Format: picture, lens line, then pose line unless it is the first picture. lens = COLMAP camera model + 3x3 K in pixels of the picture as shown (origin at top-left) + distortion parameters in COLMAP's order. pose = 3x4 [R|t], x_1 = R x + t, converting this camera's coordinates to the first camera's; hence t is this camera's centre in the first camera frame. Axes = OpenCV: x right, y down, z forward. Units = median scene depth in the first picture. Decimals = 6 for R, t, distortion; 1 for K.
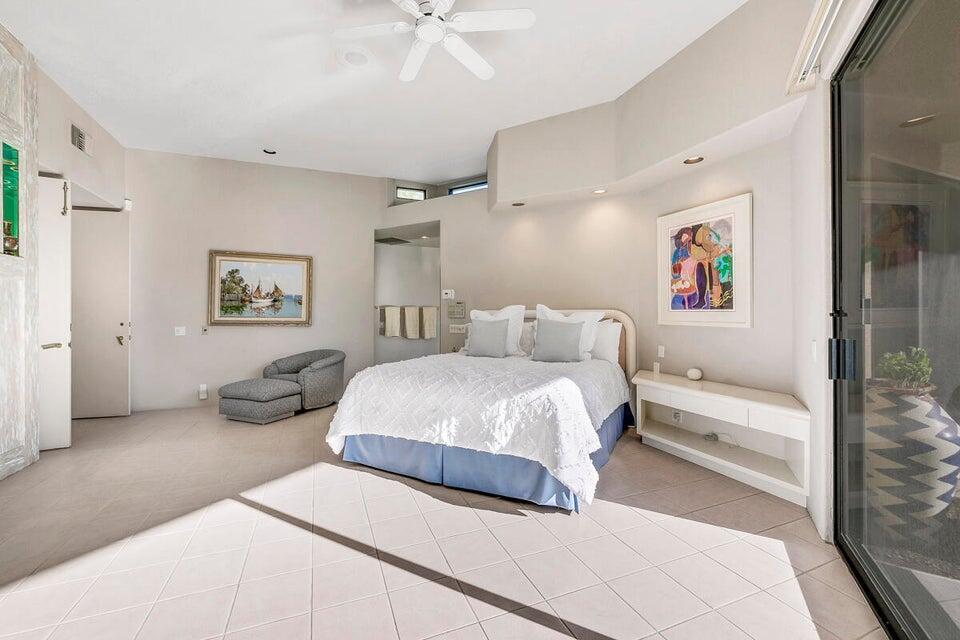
lens RADIAL K [[388.4, 0, 478.7], [0, 388.4, 314.5], [0, 0, 1]] dist [-0.000762, 0.000085]
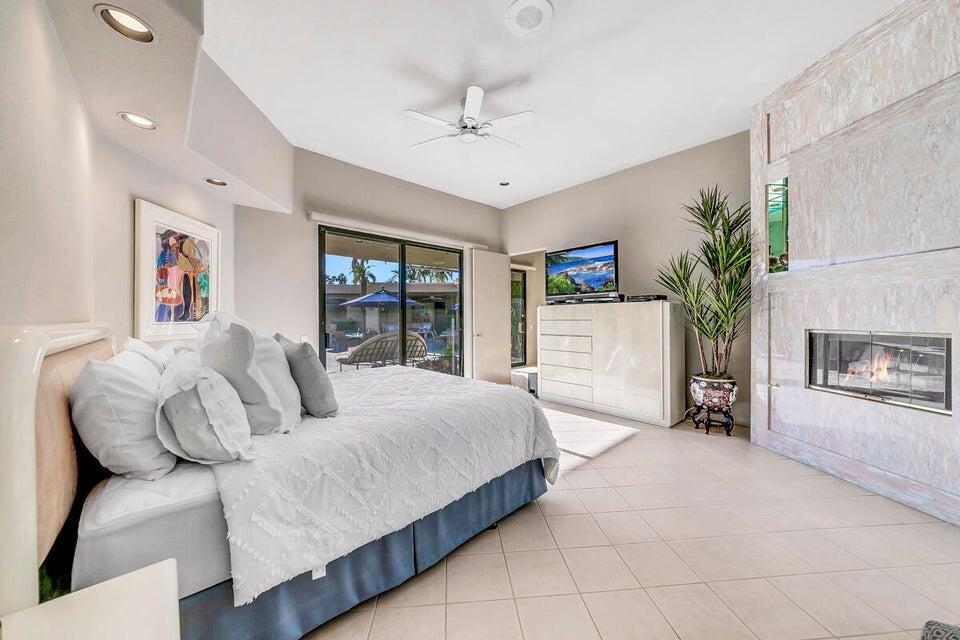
lens RADIAL K [[350.6, 0, 480.0], [0, 350.6, 317.9], [0, 0, 1]] dist [0.000019, 0.000001]
pose [[-0.954720, 0.000424, 0.297506, -0.402511], [0.002165, 0.999982, 0.005524, -0.025615], [-0.297498, 0.005918, -0.954704, 1.617153]]
